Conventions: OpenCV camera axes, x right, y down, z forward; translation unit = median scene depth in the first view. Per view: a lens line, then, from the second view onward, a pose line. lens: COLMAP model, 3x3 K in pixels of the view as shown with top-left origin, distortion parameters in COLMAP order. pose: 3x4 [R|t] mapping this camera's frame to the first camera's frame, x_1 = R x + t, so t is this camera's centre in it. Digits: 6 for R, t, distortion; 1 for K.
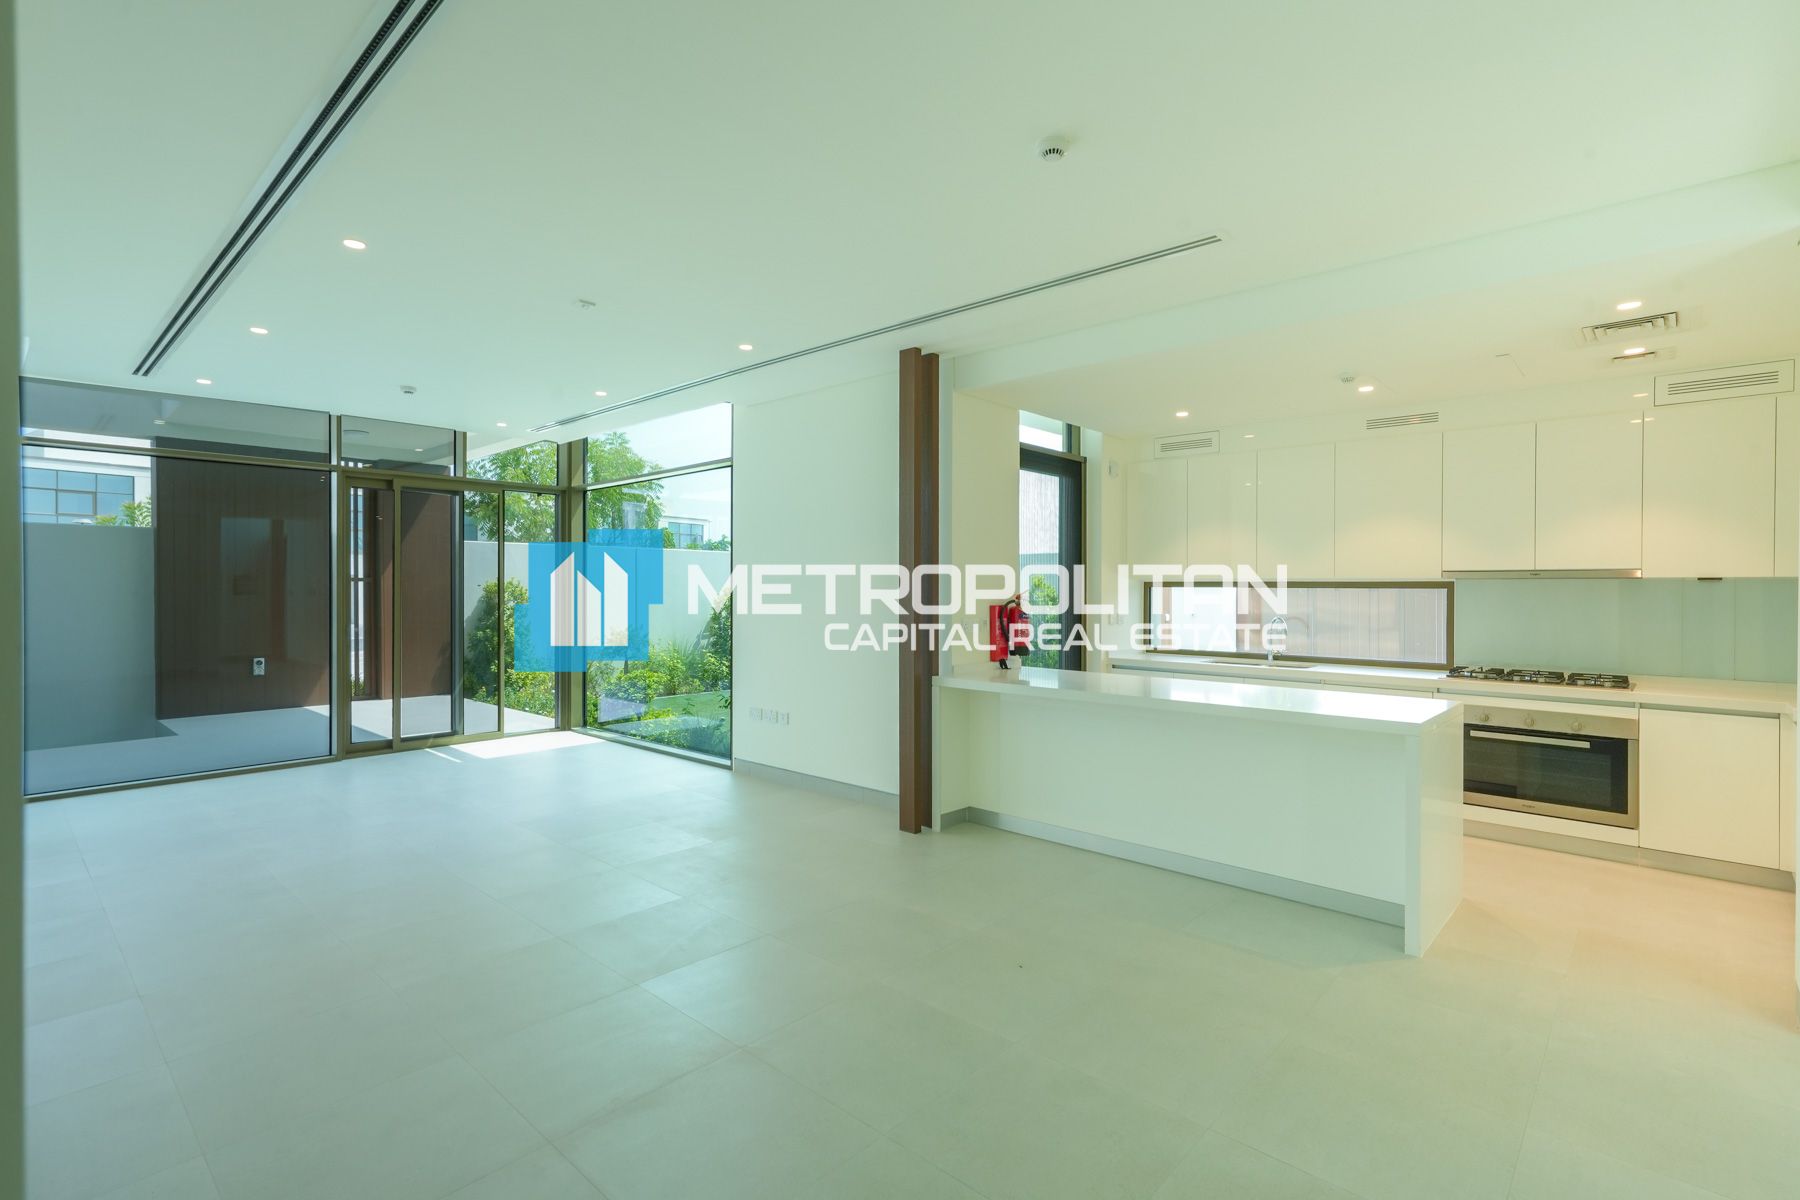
lens RADIAL K [[841.3, 0, 882.2], [0, 841.3, 597.2], [0, 0, 1]] dist [0.001482, 0.007180]
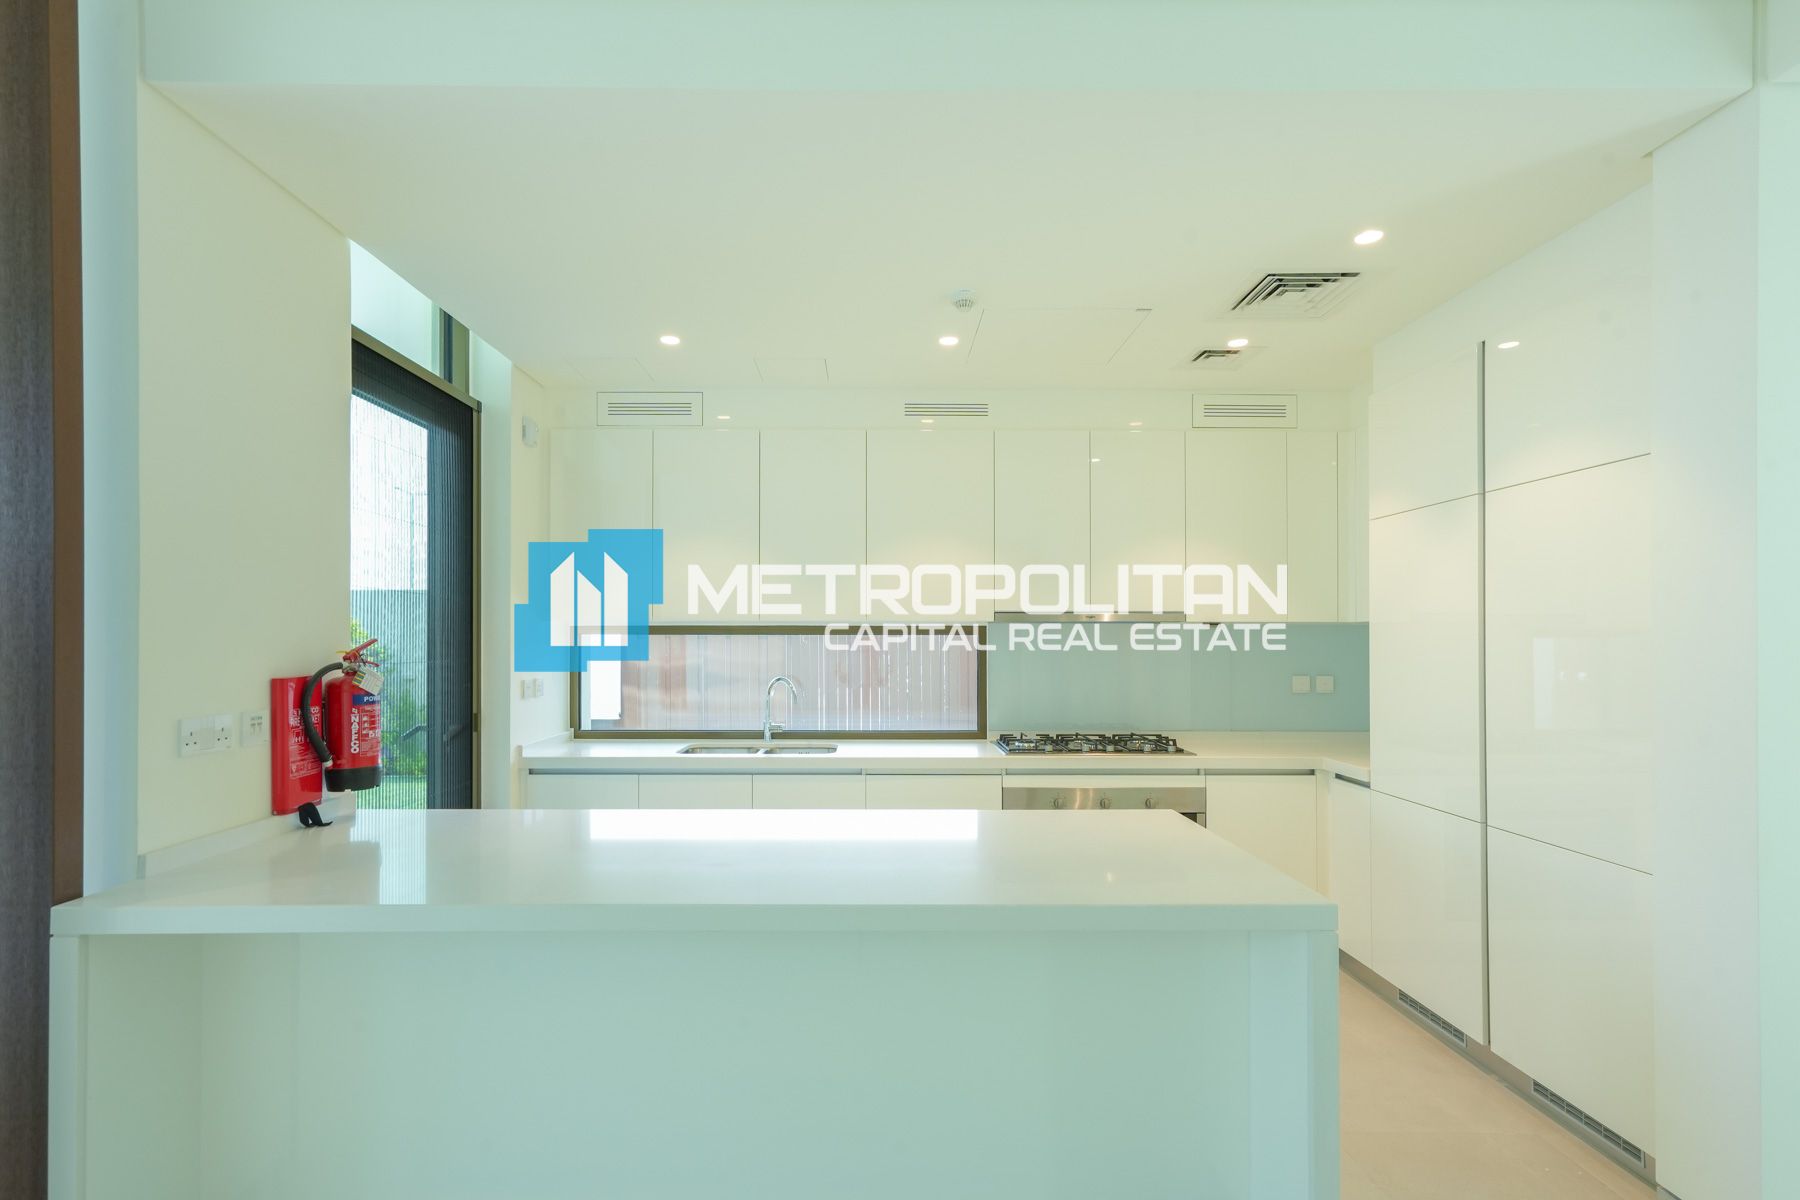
lens RADIAL K [[841.3, 0, 875.1], [0, 841.3, 628.8], [0, 0, 1]] dist [0.001482, 0.007180]
pose [[0.728648, 0.003620, 0.684879, 0.058158], [0.009825, 0.999828, -0.015737, -0.004695], [-0.684818, 0.018195, 0.728487, 0.477609]]
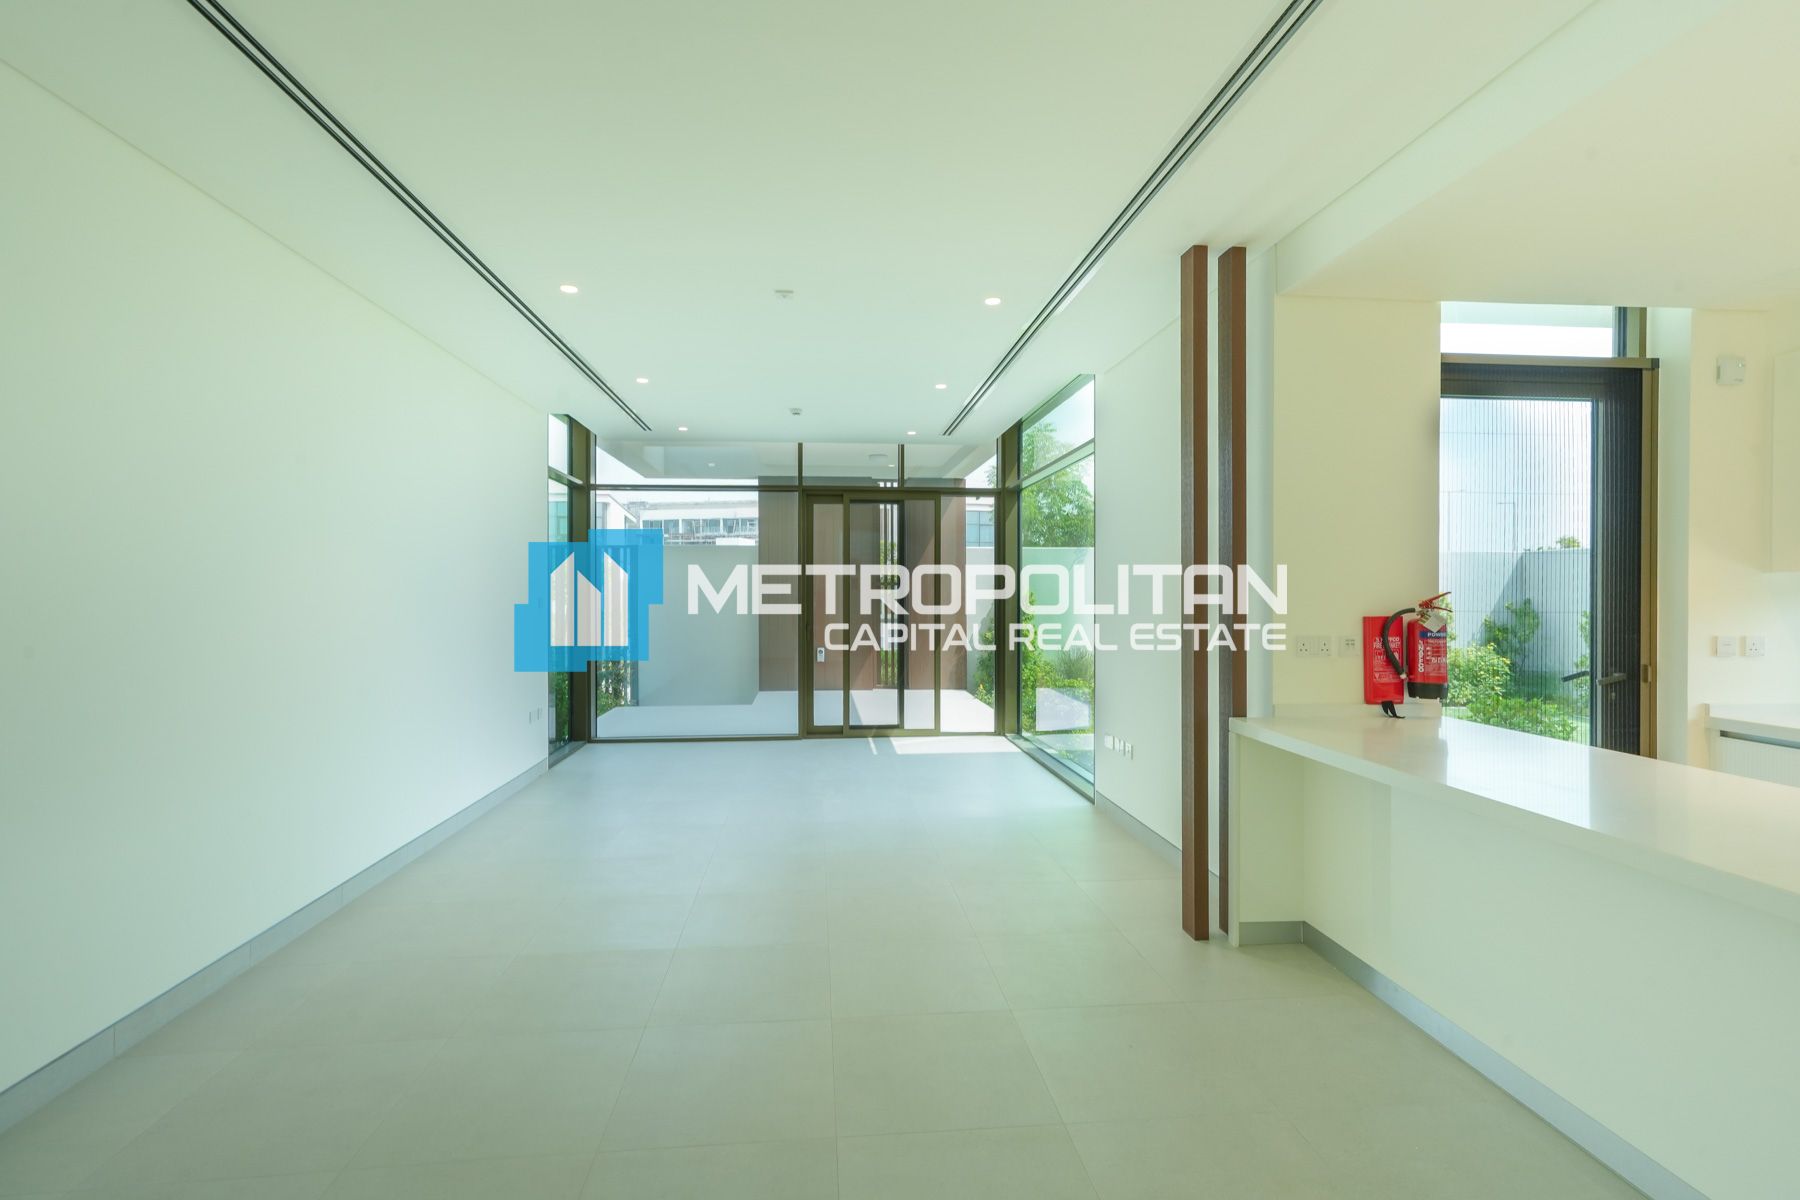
lens RADIAL K [[841.3, 0, 890.0], [0, 841.3, 596.9], [0, 0, 1]] dist [0.001482, 0.007180]
pose [[0.747113, 0.003422, -0.664689, 0.272084], [-0.006036, 0.999980, -0.001636, -0.001845], [0.664670, 0.005235, 0.747119, 0.265931]]
